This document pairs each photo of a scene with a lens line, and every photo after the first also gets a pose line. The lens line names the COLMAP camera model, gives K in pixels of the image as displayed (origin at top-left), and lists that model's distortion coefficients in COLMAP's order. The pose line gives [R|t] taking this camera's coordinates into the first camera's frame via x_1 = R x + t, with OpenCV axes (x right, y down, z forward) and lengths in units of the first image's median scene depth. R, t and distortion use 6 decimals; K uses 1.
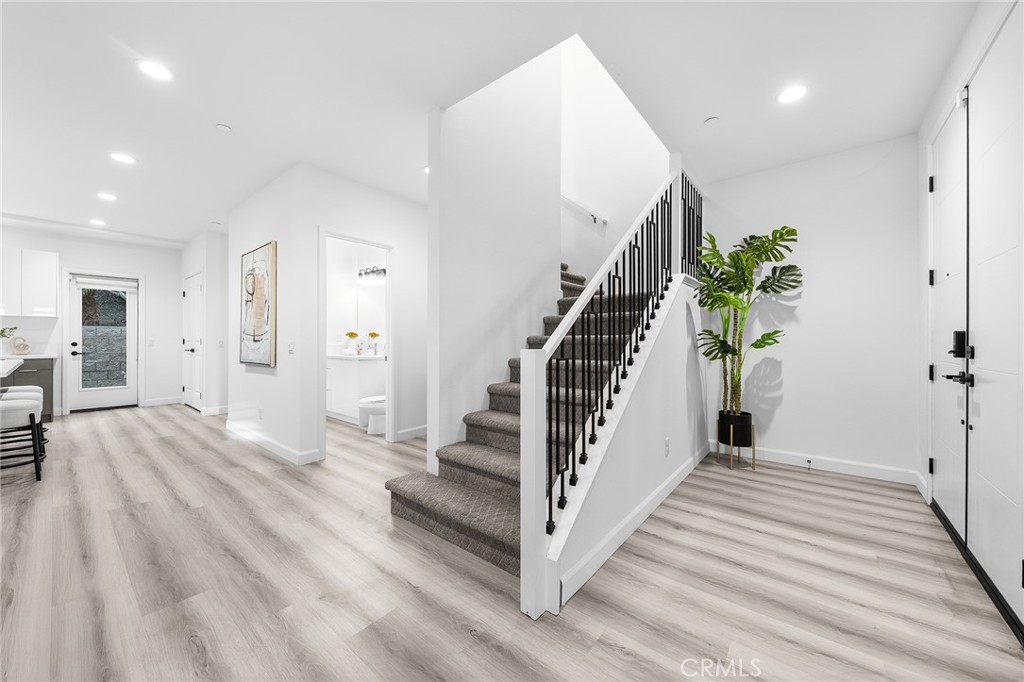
lens RADIAL K [[364.2, 0, 514.4], [0, 364.2, 338.1], [0, 0, 1]] dist [-0.004361, -0.000115]
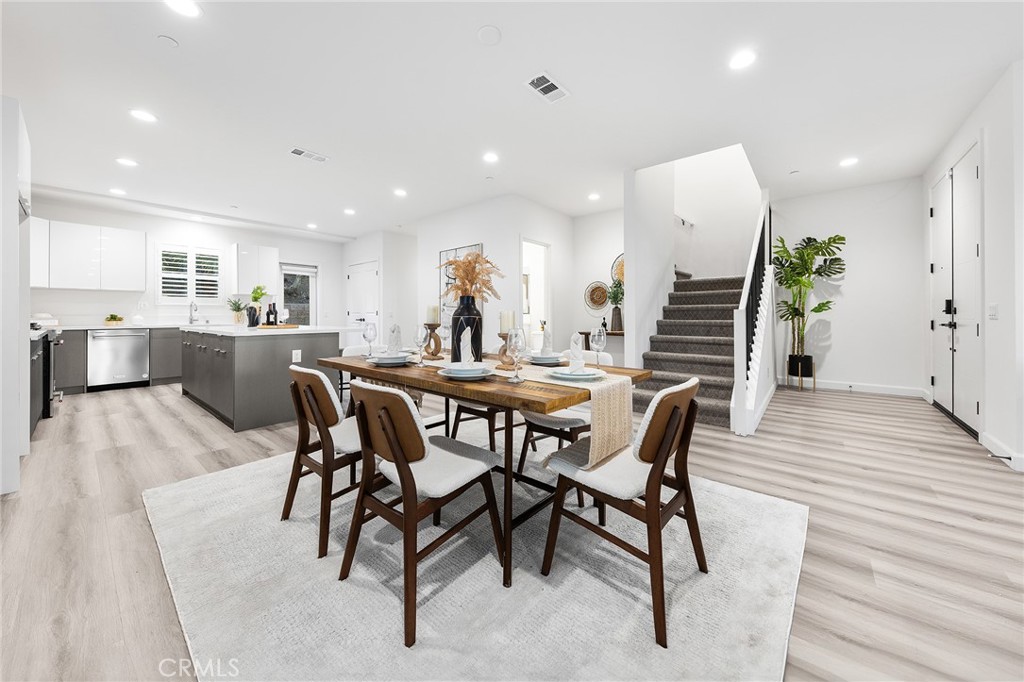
lens RADIAL K [[352.8, 0, 513.7], [0, 352.8, 313.0], [0, 0, 1]] dist [-0.000886, -0.000695]
pose [[0.999904, -0.006056, -0.012484, -0.570728], [0.006045, 0.999981, -0.000954, 0.022344], [0.012489, 0.000879, 0.999922, -0.486203]]
